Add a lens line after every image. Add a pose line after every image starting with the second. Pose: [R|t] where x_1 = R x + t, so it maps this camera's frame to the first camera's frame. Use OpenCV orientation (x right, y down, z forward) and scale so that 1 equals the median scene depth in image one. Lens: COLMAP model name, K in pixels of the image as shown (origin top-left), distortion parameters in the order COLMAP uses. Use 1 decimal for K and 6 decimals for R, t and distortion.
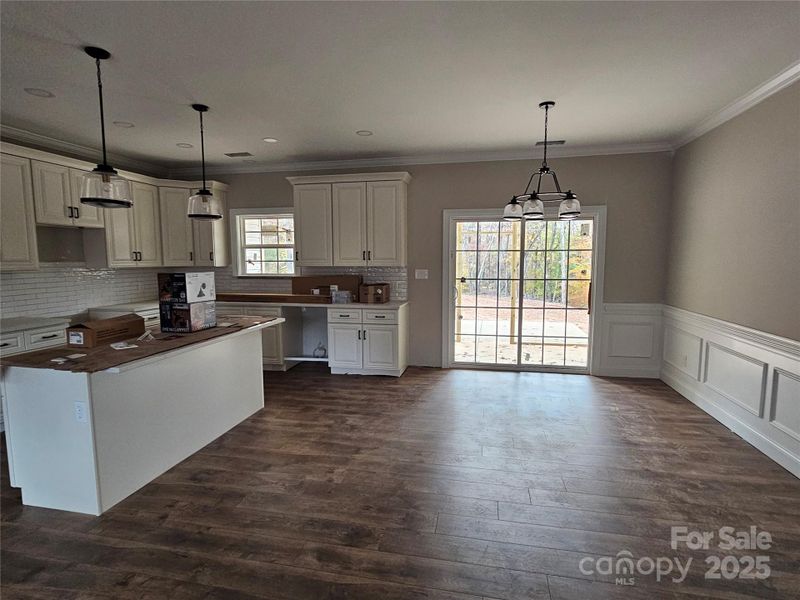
lens RADIAL K [[413.5, 0, 397.7], [0, 413.5, 301.7], [0, 0, 1]] dist [-0.001247, 0.000178]
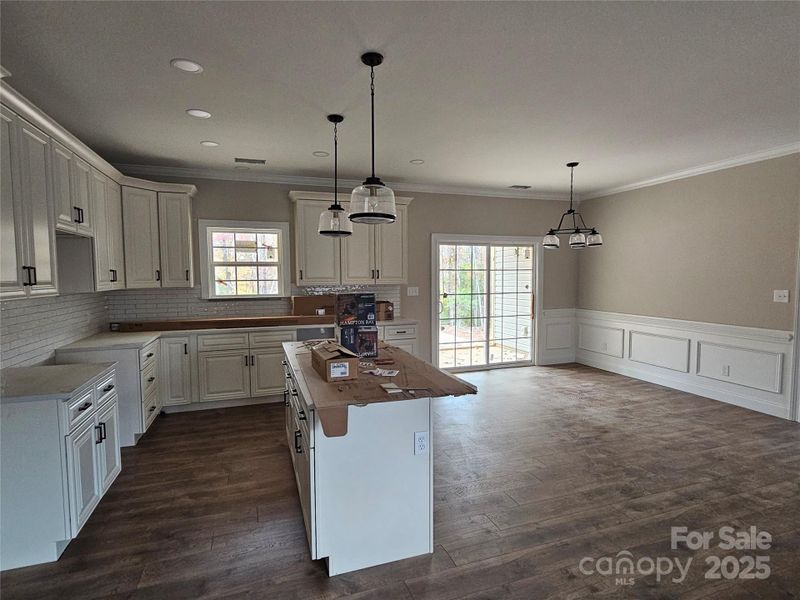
lens RADIAL K [[413.5, 0, 397.7], [0, 413.5, 301.7], [0, 0, 1]] dist [-0.001247, 0.000178]
pose [[0.860555, -0.034829, 0.508165, -0.556898], [0.056697, 0.998010, -0.027611, -0.012054], [-0.506192, 0.052572, 0.860817, 0.091503]]
